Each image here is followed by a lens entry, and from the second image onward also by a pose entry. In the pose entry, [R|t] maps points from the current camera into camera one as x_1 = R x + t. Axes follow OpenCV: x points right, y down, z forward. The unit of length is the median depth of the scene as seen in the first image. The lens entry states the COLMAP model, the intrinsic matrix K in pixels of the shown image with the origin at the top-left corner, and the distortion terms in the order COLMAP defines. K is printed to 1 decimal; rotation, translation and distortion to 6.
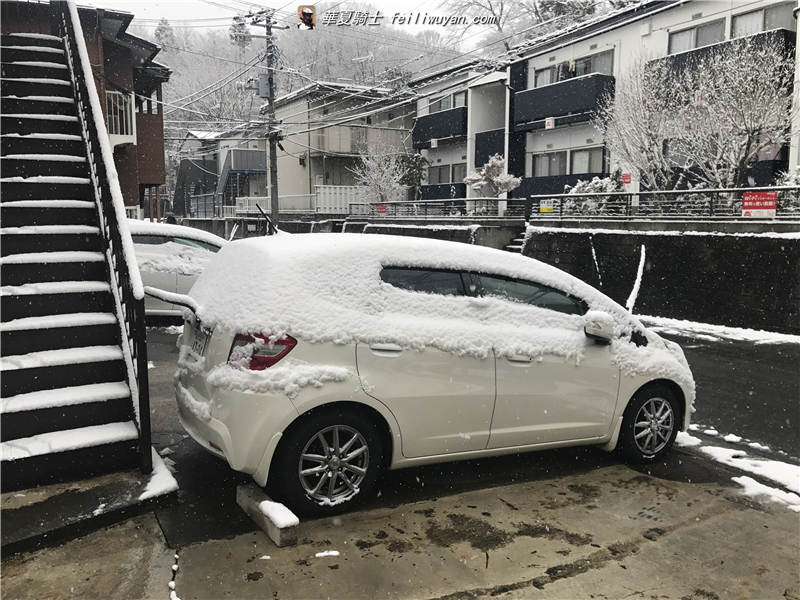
lens RADIAL K [[674.0, 0, 400.0], [0, 674.0, 300.0], [0, 0, 1]] dist [0.005093, 0.000651]
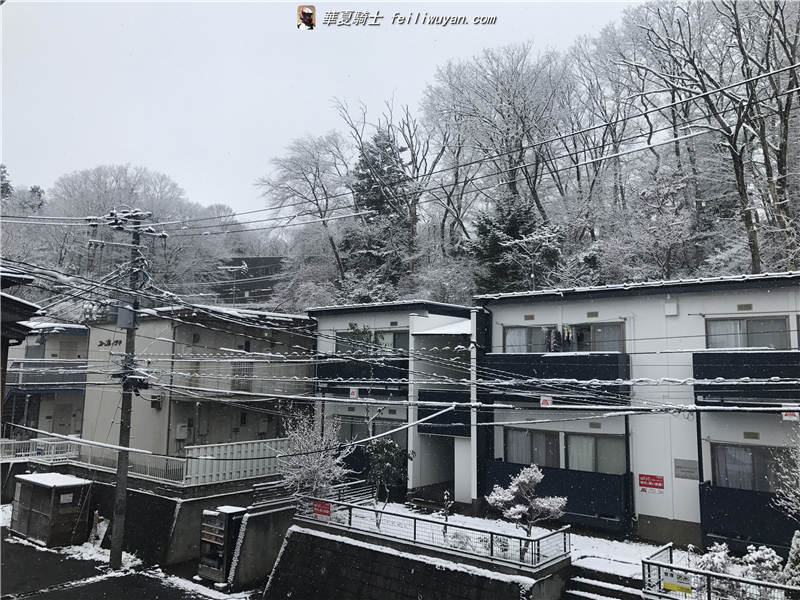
lens RADIAL K [[674.0, 0, 400.0], [0, 674.0, 300.0], [0, 0, 1]] dist [0.005093, 0.000651]
pose [[0.931390, 0.054100, 0.359981, -0.220727], [0.027730, 0.975477, -0.218348, -0.195503], [-0.362966, 0.213349, 0.907049, 0.288017]]
